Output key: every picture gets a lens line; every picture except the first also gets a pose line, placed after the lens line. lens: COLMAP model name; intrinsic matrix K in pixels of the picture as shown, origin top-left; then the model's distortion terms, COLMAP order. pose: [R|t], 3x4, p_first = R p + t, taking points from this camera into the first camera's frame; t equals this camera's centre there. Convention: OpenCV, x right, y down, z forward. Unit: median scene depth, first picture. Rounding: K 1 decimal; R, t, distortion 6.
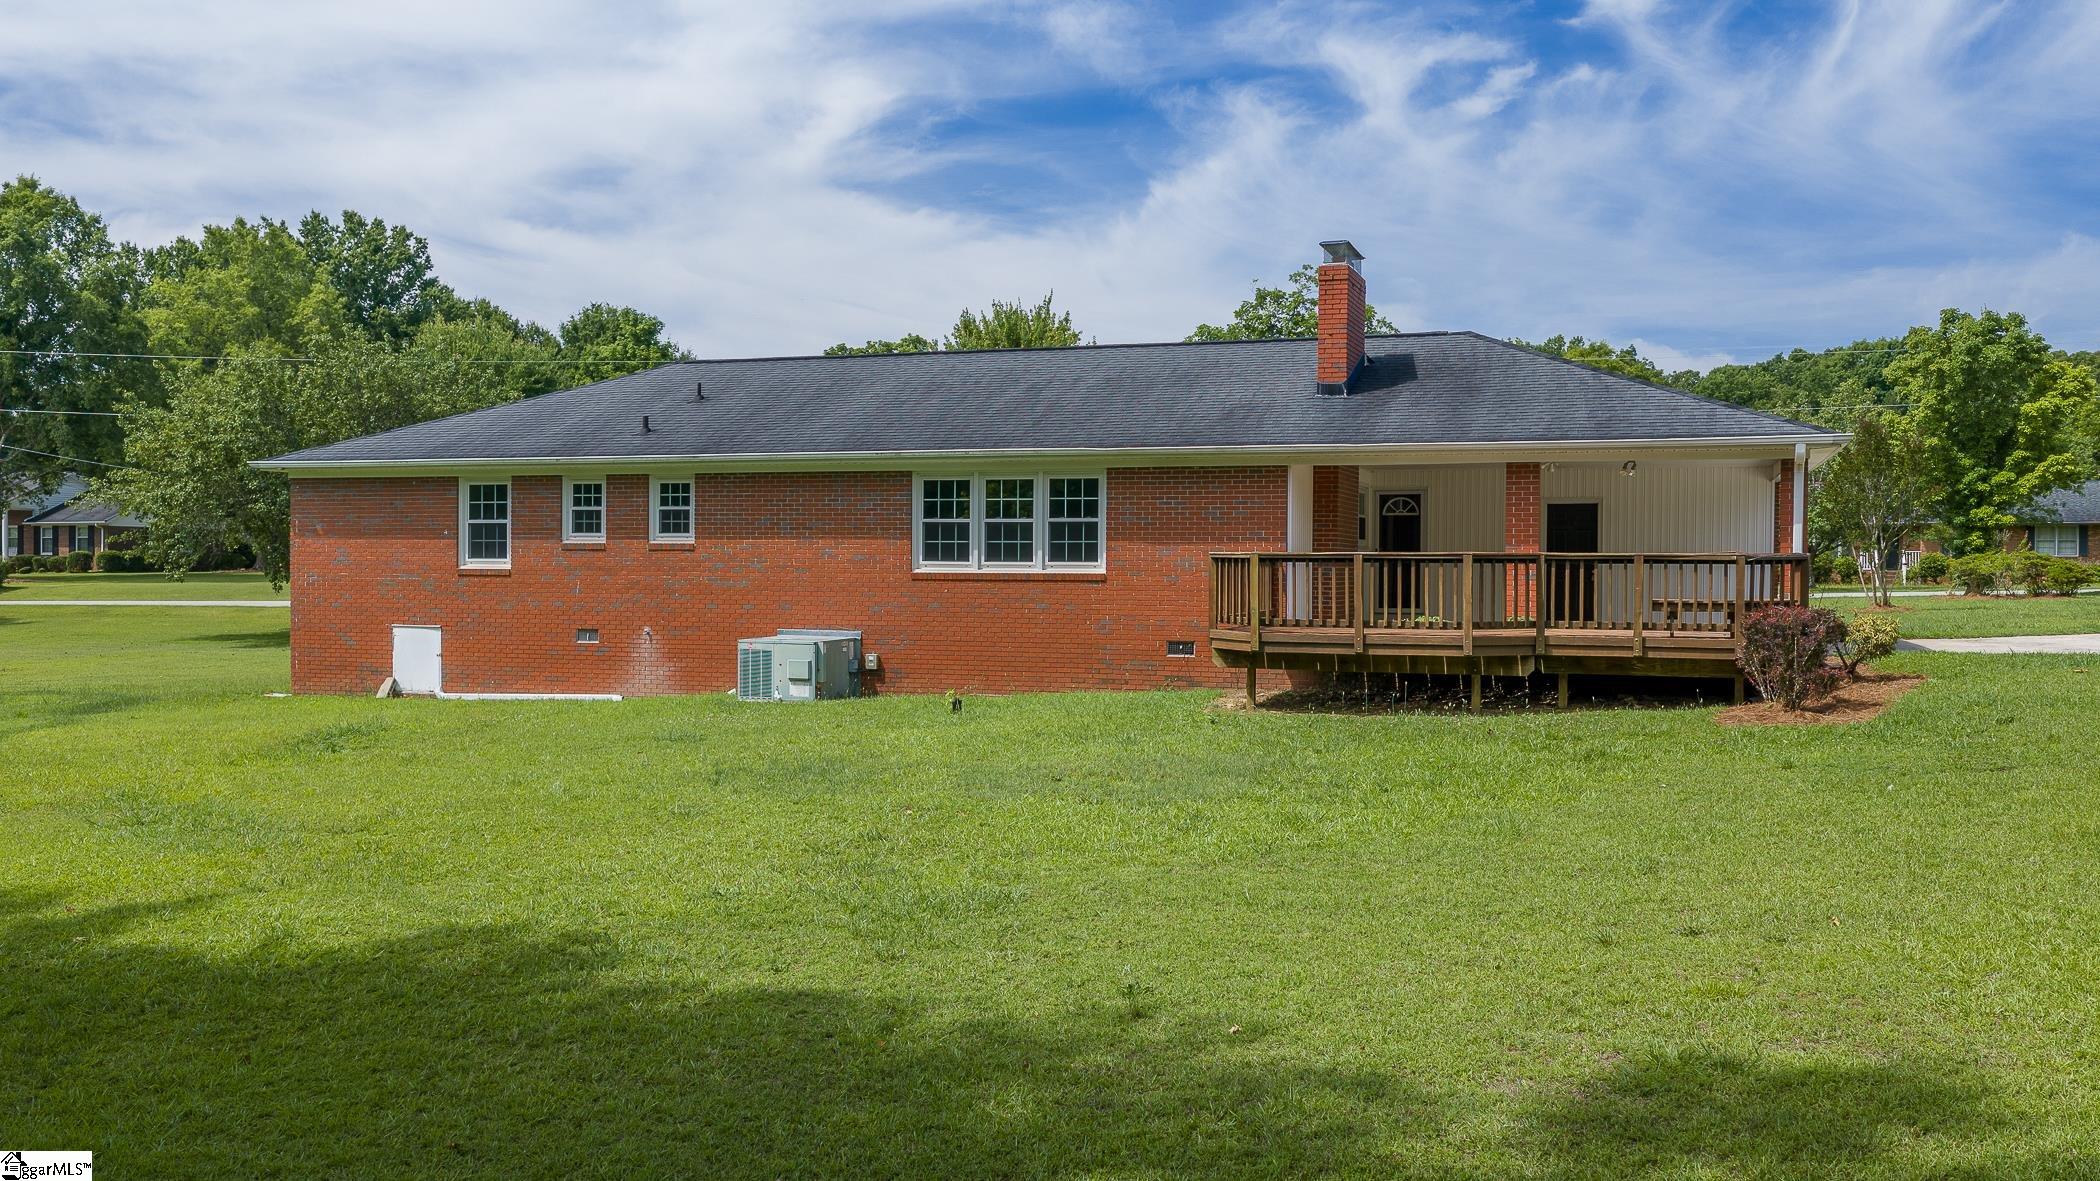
lens RADIAL K [[1759.0, 0, 1050.0], [0, 1759.0, 590.5], [0, 0, 1]] dist [0.089372, 0.000605]
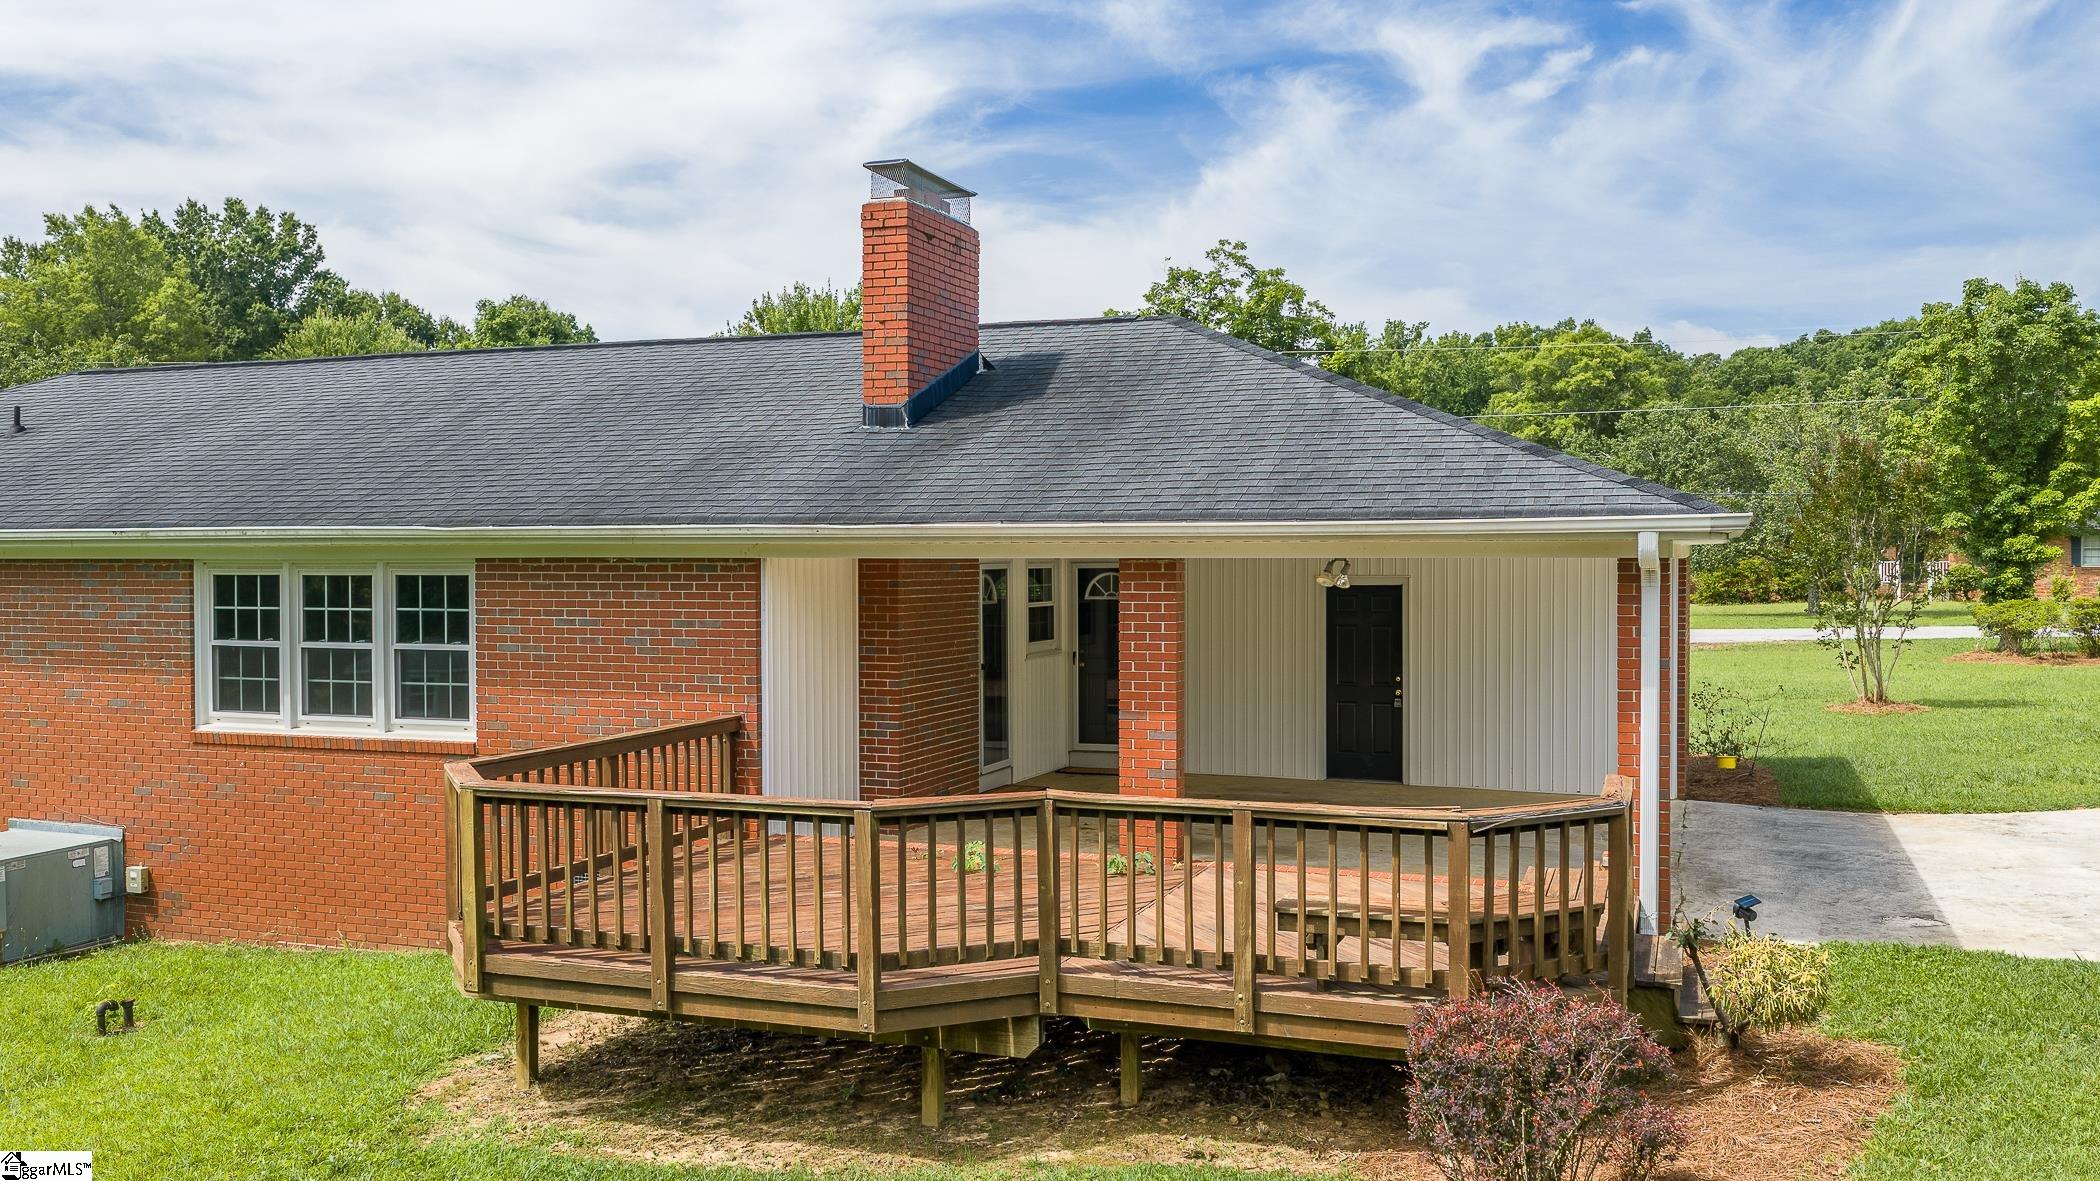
lens RADIAL K [[1708.1, 0, 1084.4], [0, 1708.1, 582.7], [0, 0, 1]] dist [0.089216, -0.007385]
pose [[0.999657, -0.010024, -0.024185, 0.064251], [0.010187, 0.999926, 0.006605, -0.016621], [0.024117, -0.006849, 0.999686, 0.114571]]
